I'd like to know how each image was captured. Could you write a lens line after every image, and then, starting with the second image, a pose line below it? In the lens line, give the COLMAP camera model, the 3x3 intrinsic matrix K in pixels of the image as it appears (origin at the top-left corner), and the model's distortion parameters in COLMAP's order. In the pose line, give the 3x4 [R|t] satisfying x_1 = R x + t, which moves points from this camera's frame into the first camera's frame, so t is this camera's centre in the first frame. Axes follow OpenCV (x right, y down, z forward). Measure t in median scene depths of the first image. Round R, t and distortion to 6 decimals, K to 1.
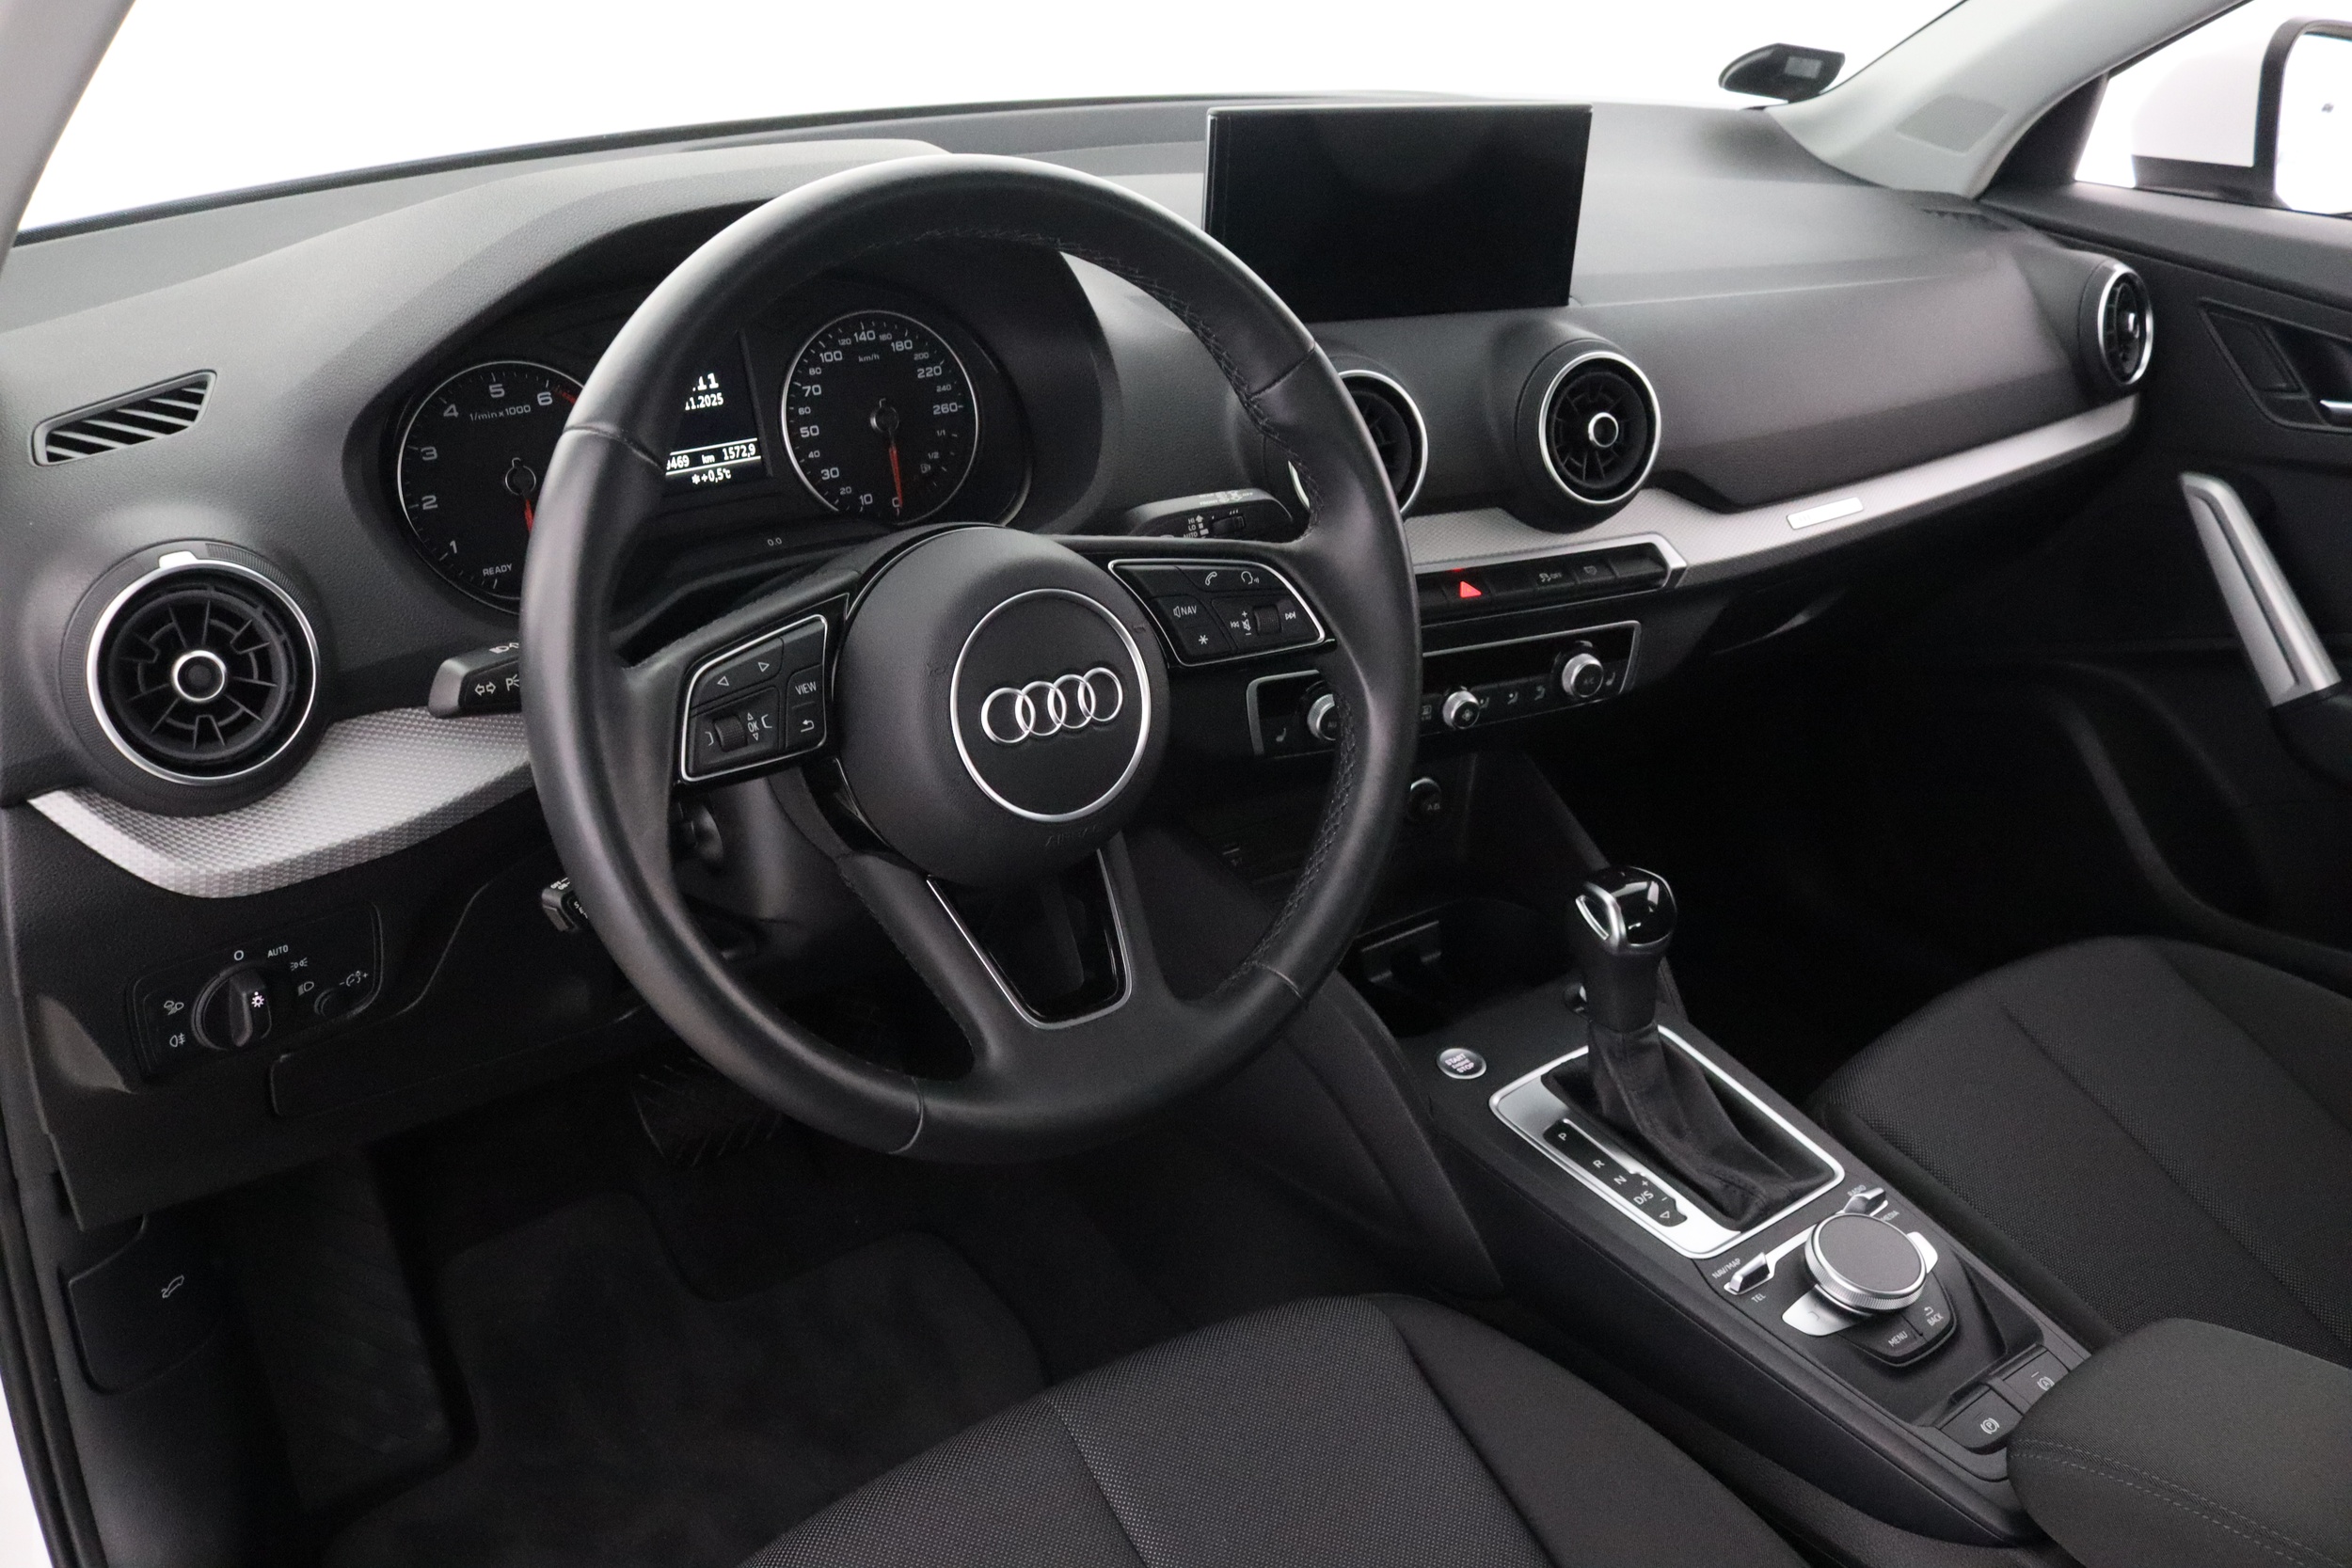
lens RADIAL K [[1874.1, 0, 1180.4], [0, 1874.1, 788.1], [0, 0, 1]] dist [-0.091186, -0.001510]
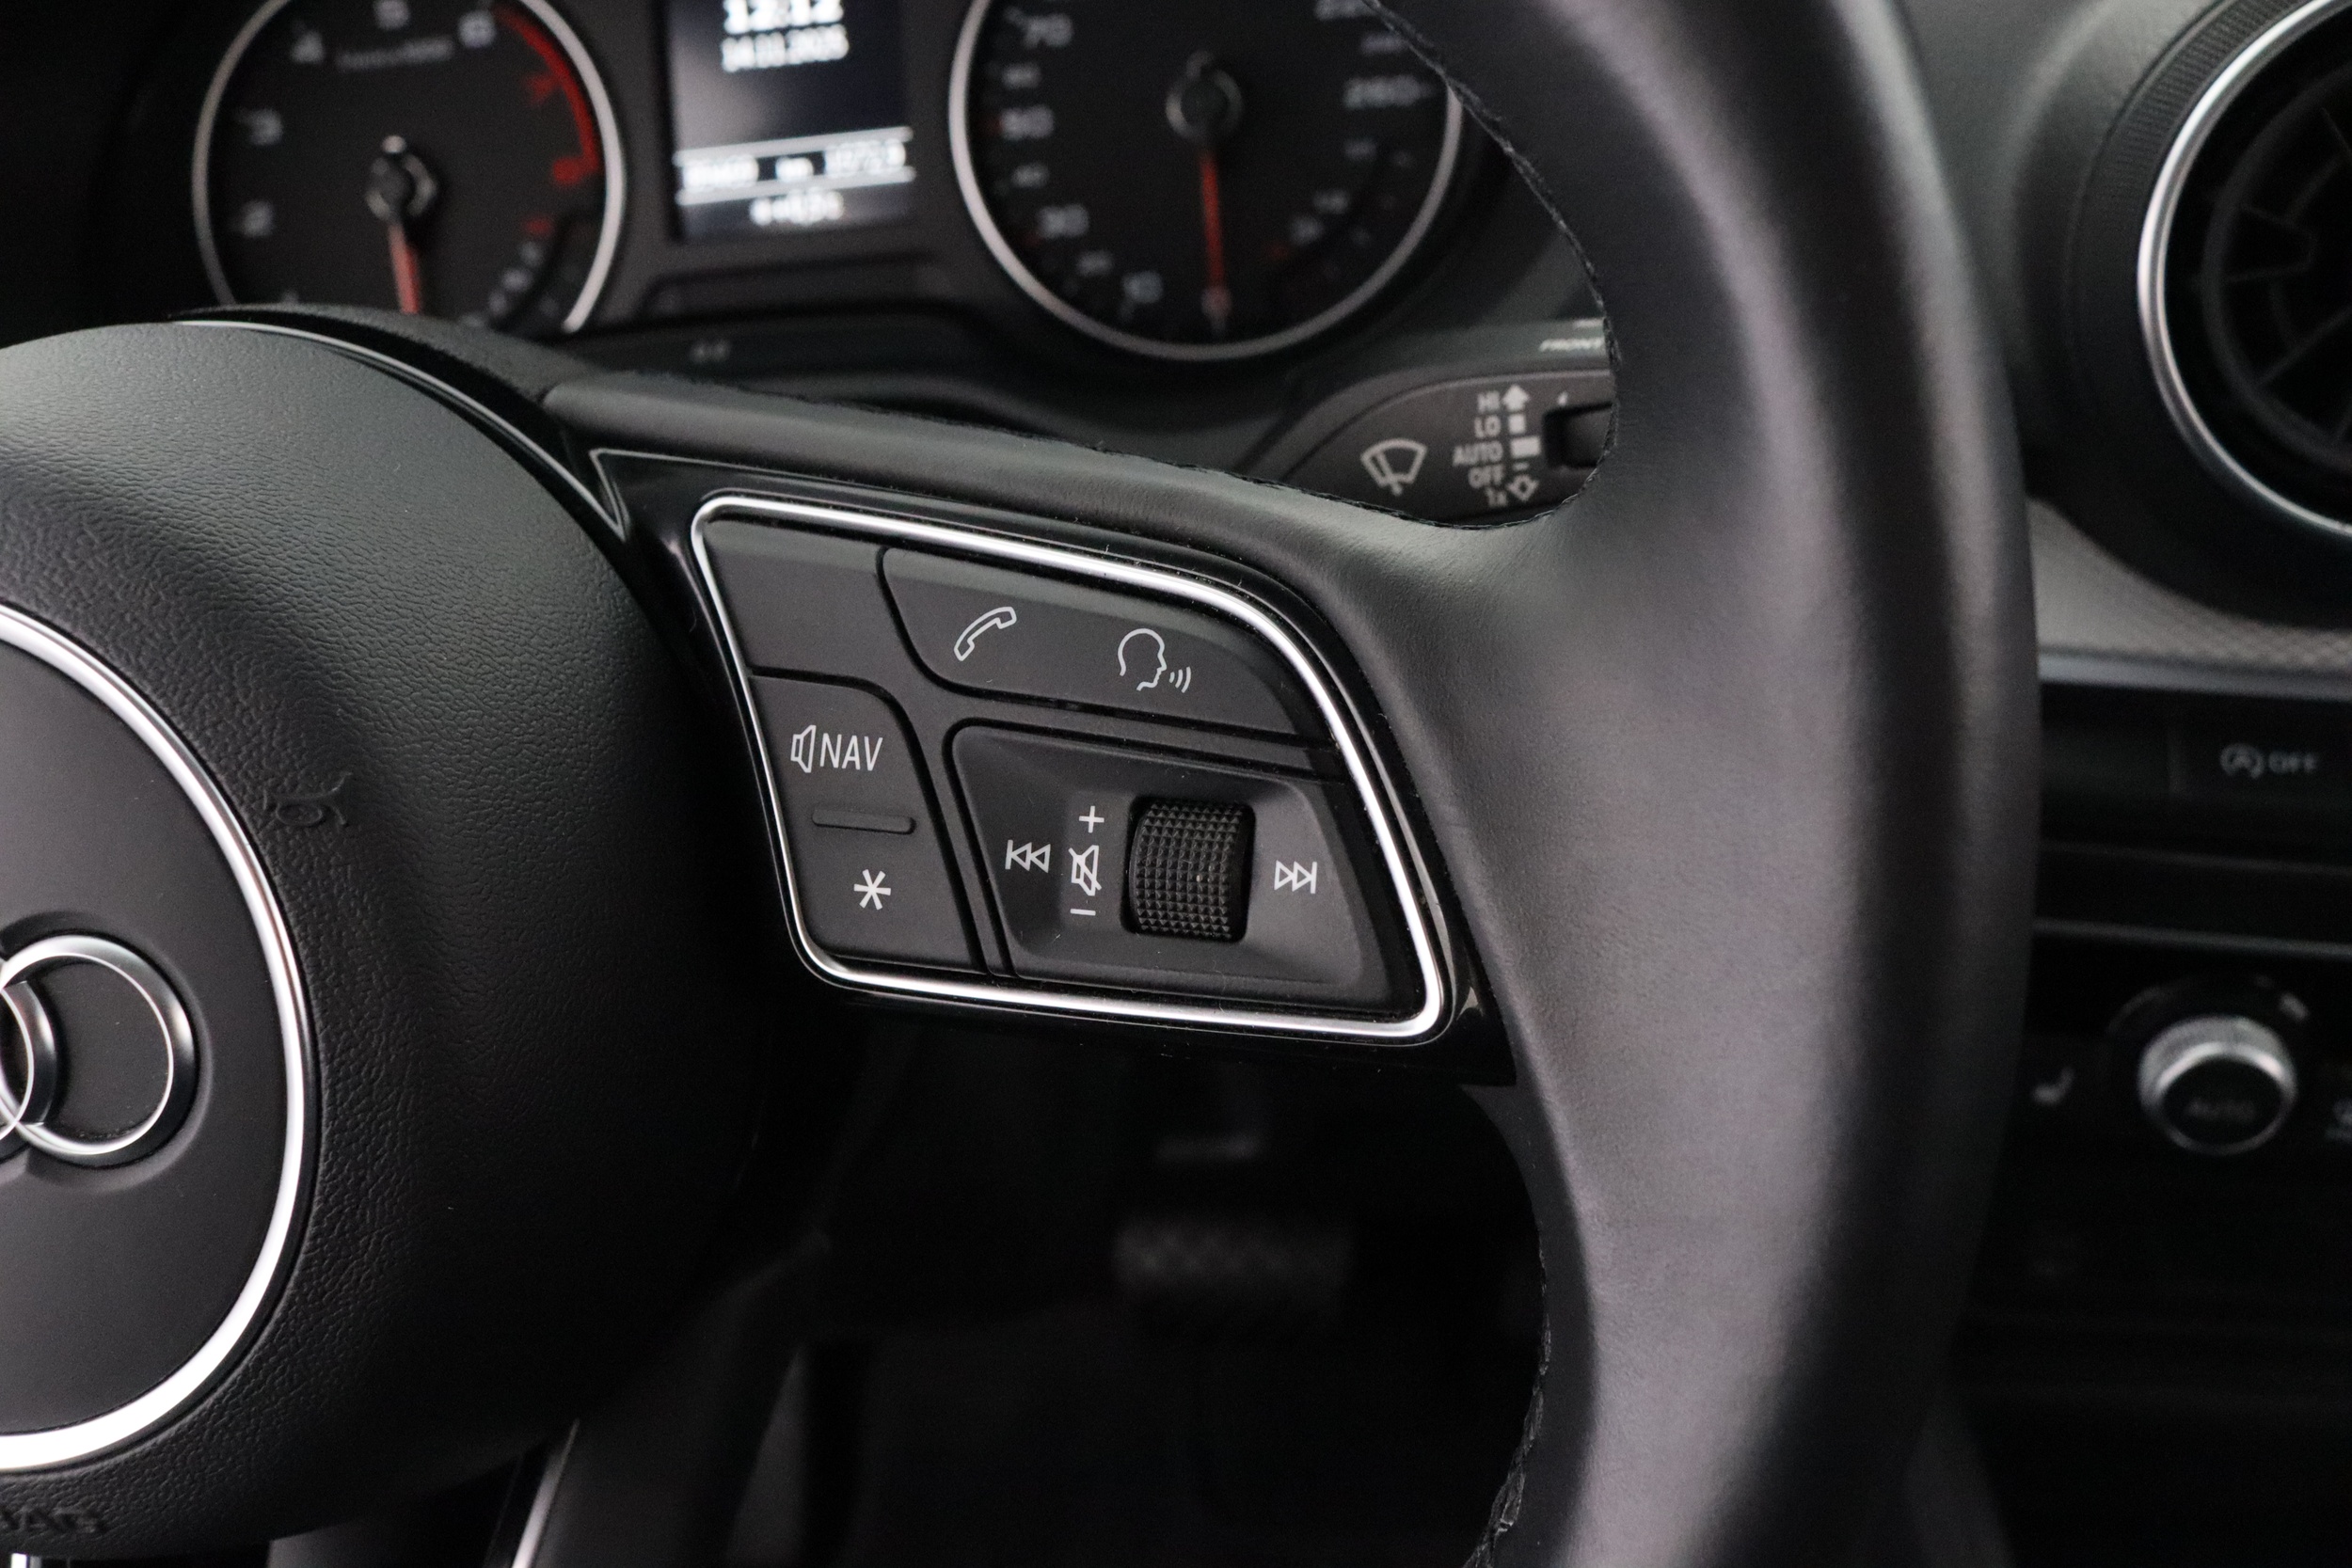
lens RADIAL K [[1874.1, 0, 1166.0], [0, 1874.1, 766.8], [0, 0, 1]] dist [-0.091186, -0.001510]
pose [[0.731817, 0.230186, -0.641451, 0.140916], [-0.190630, 0.972800, 0.131606, -0.101517], [0.654297, 0.025969, 0.755792, 0.658905]]
